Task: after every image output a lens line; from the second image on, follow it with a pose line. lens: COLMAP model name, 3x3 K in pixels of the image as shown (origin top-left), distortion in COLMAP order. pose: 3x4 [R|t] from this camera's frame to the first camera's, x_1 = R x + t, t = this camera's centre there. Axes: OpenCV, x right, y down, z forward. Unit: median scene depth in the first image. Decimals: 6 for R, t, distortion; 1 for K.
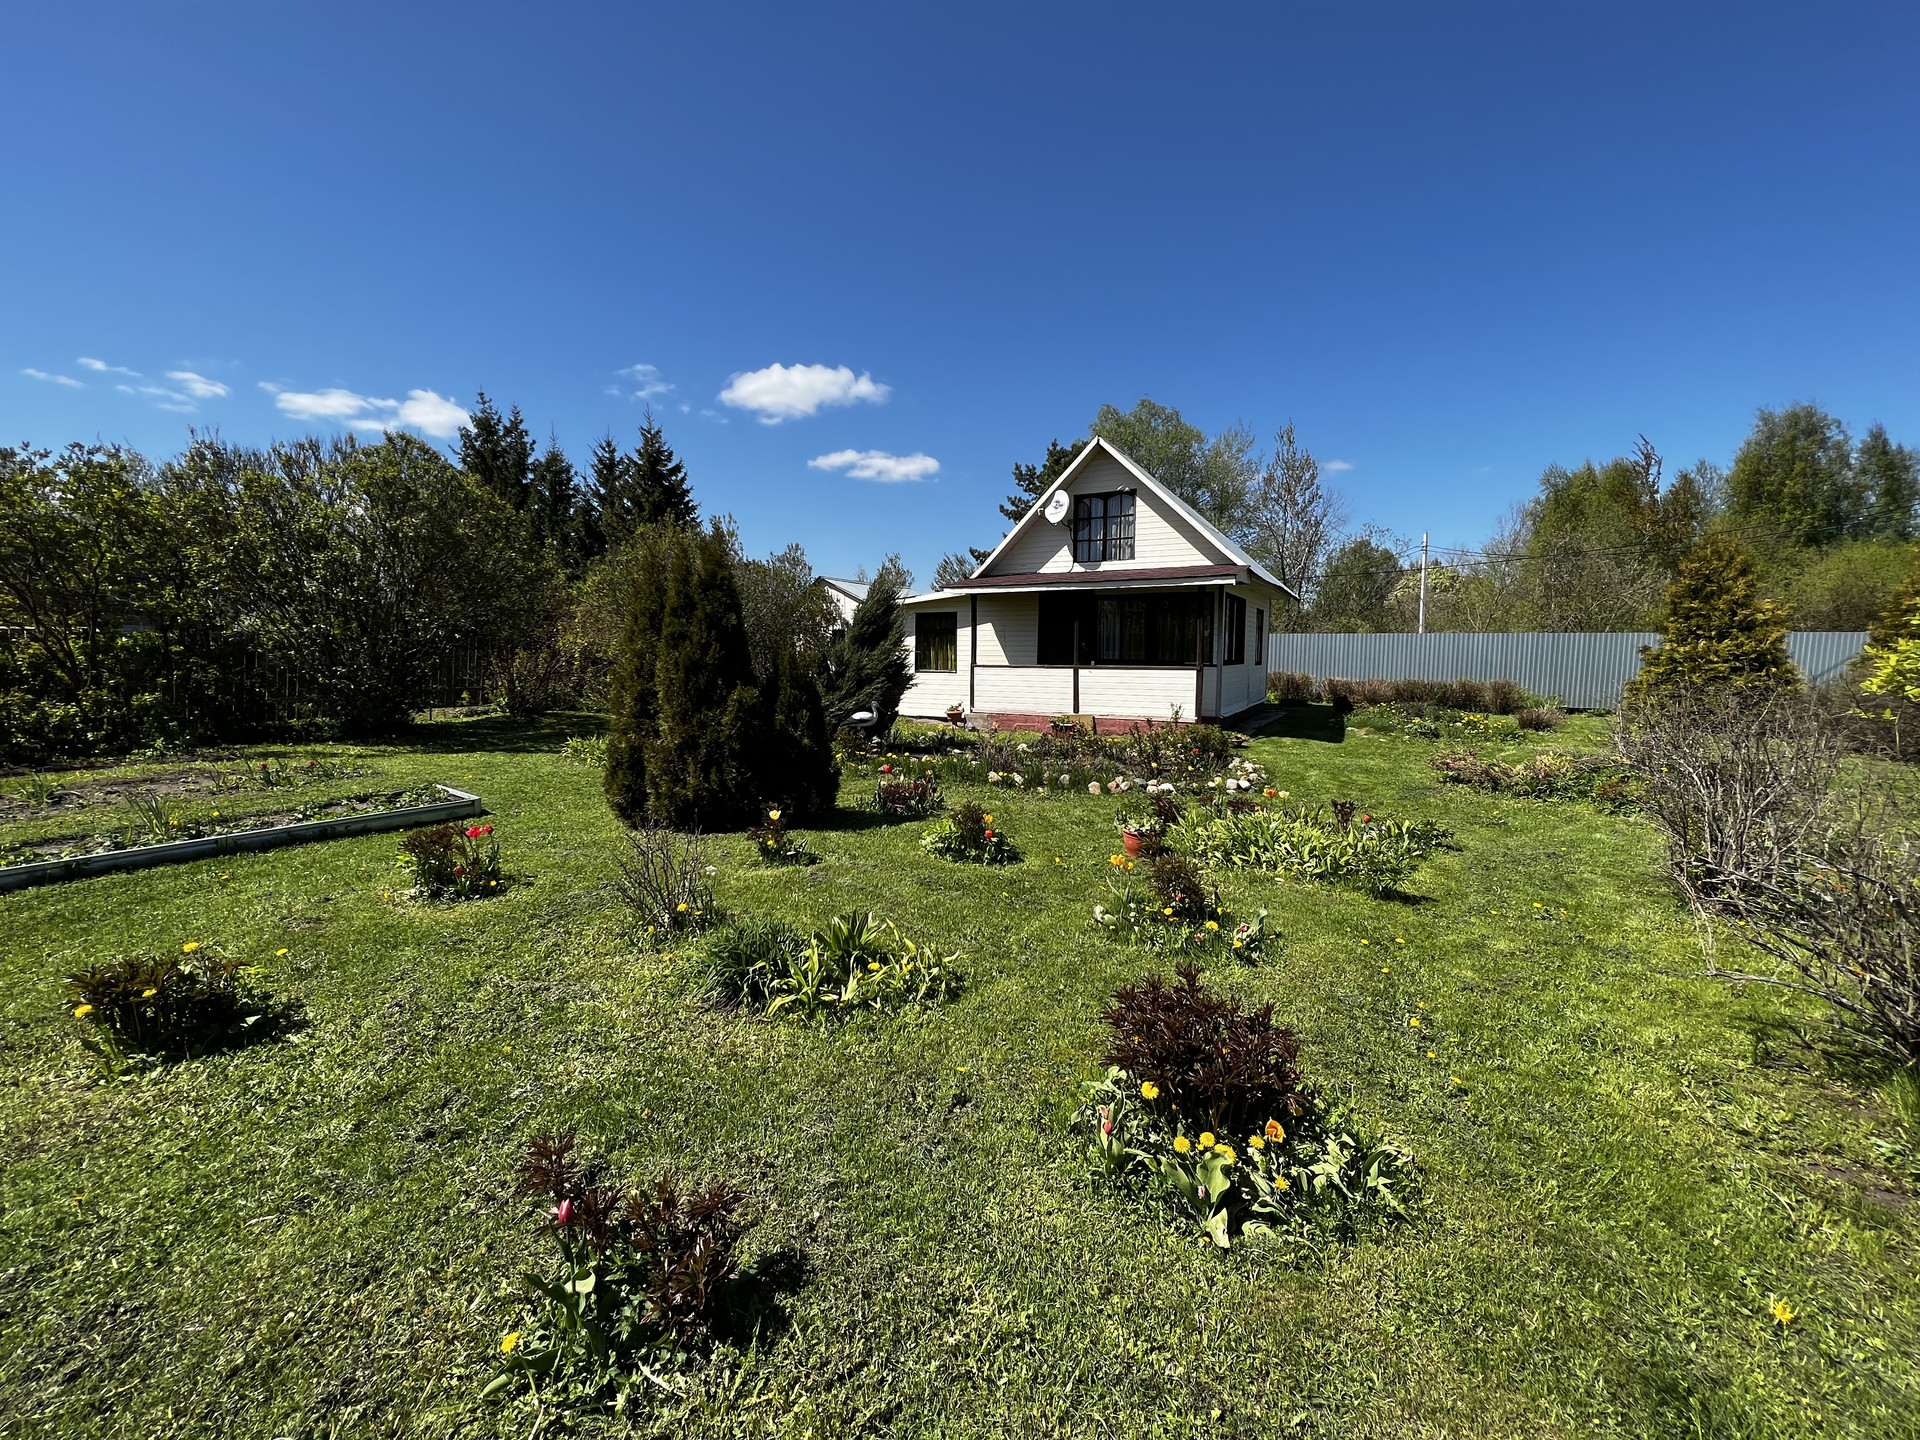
lens RADIAL K [[766.4, 0, 956.9], [0, 766.4, 722.0], [0, 0, 1]] dist [-0.000433, 0.000080]
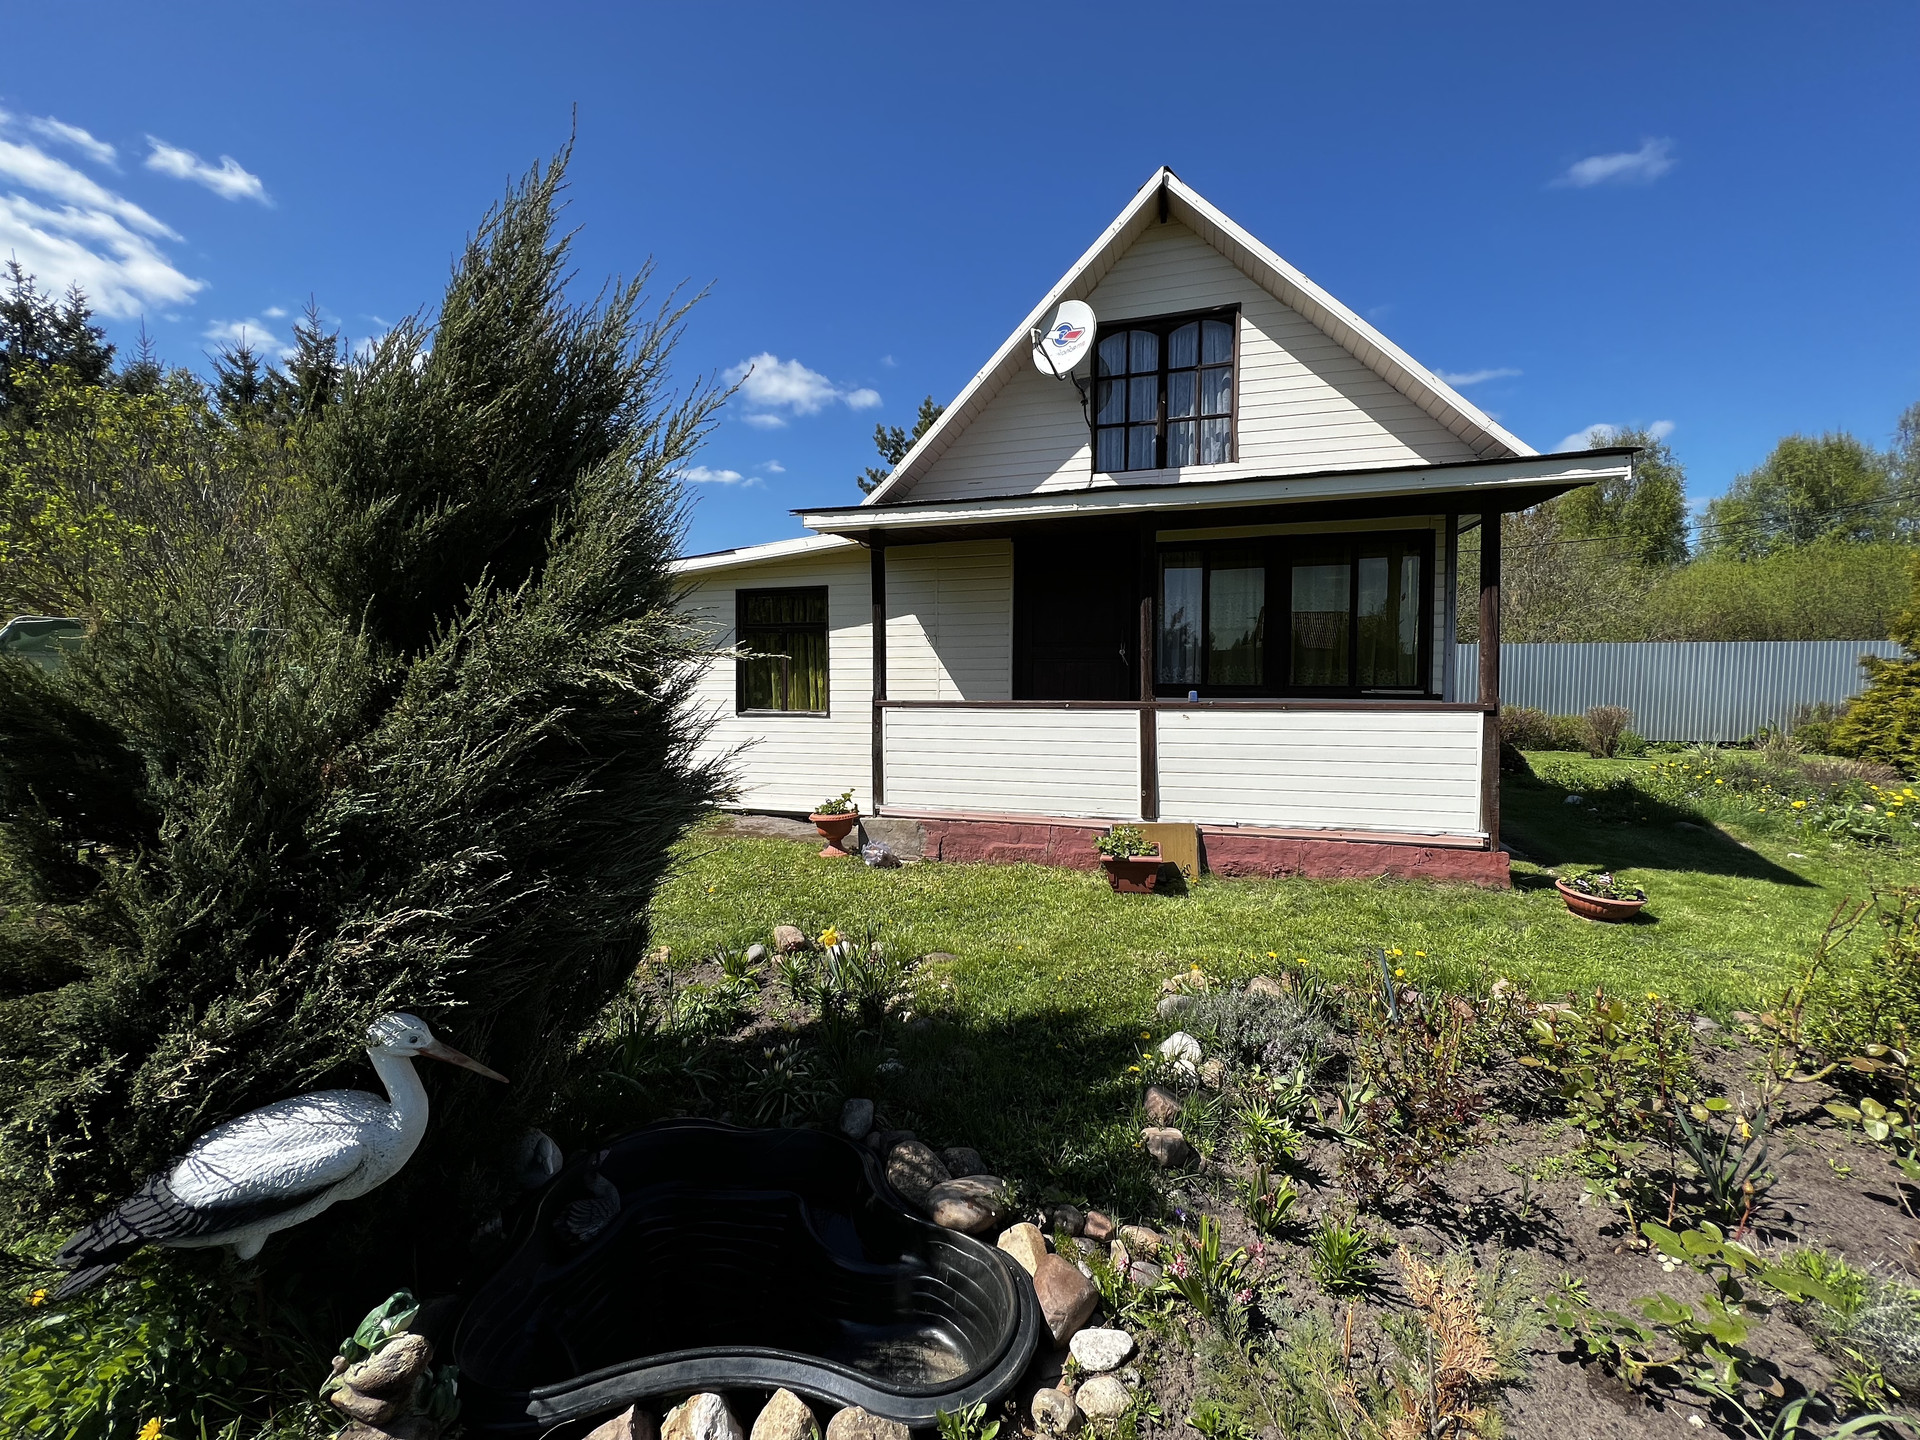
lens RADIAL K [[766.4, 0, 974.4], [0, 766.4, 726.4], [0, 0, 1]] dist [-0.000433, 0.000080]
pose [[0.973554, -0.024622, 0.227125, -0.024065], [0.029274, 0.999425, -0.017132, -0.053602], [-0.226572, 0.023328, 0.973715, 0.589161]]
